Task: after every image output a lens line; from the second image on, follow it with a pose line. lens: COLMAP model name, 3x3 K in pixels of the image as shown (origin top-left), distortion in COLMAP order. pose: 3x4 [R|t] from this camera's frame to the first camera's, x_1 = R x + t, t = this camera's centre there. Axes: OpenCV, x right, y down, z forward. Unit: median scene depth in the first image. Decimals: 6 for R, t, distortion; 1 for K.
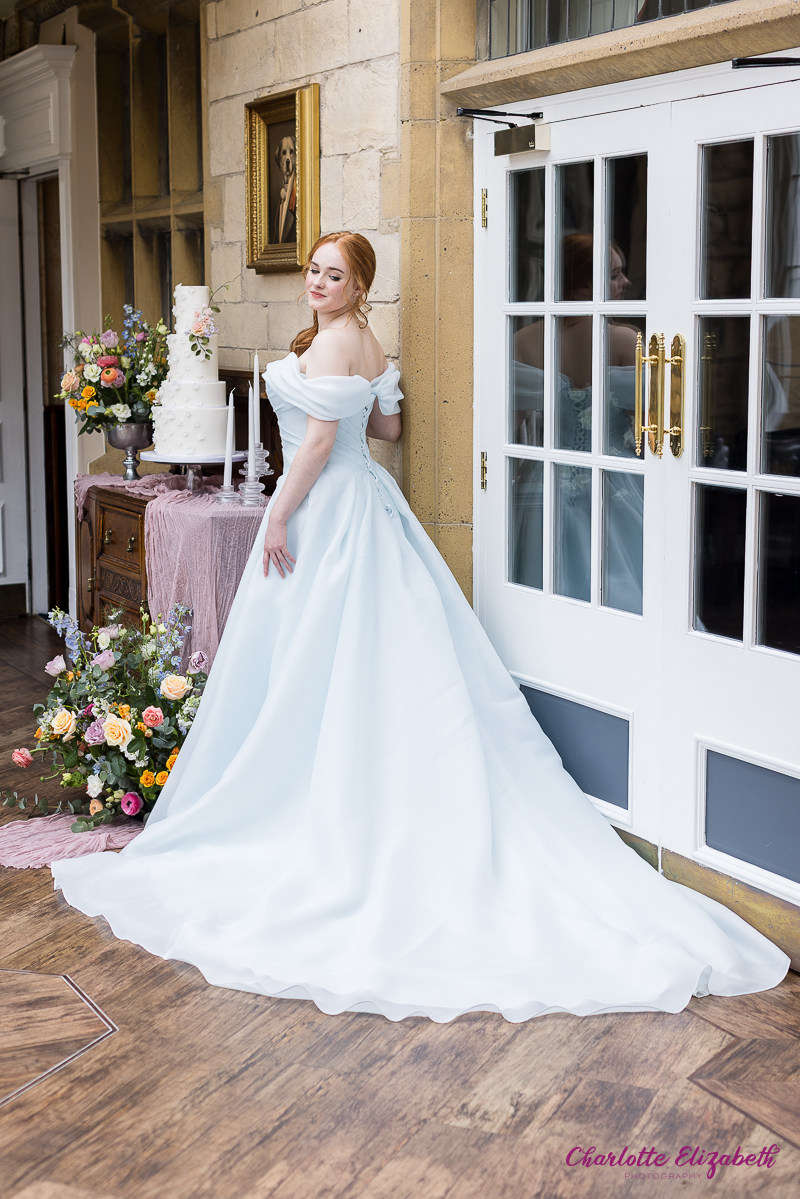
lens RADIAL K [[2152.5, 0, 399.9], [0, 2152.5, 575.5], [0, 0, 1]] dist [-0.007807, -0.045339]
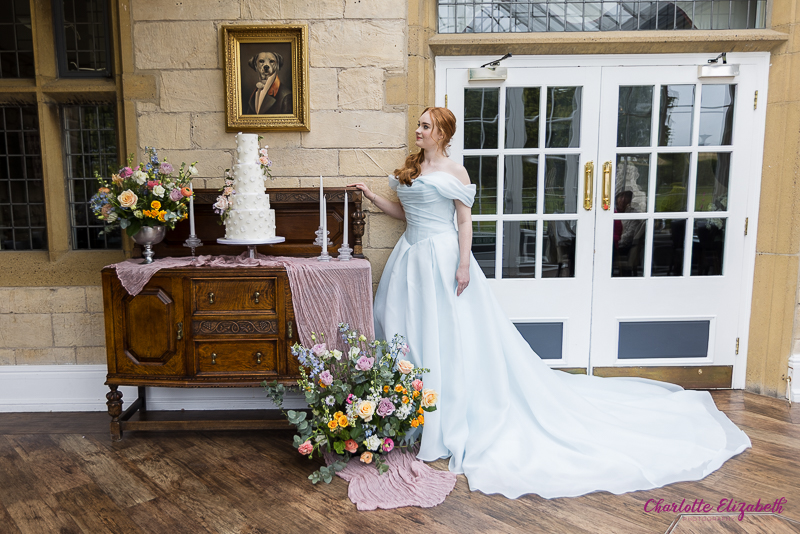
lens RADIAL K [[636.0, 0, 400.0], [0, 636.0, 267.0], [0, 0, 1]] dist [0.003334, -0.001628]
pose [[0.379193, -0.113186, 0.918369, -0.557192], [0.128408, 0.989324, 0.068912, -0.060916], [-0.916364, 0.091795, 0.389679, 0.799981]]
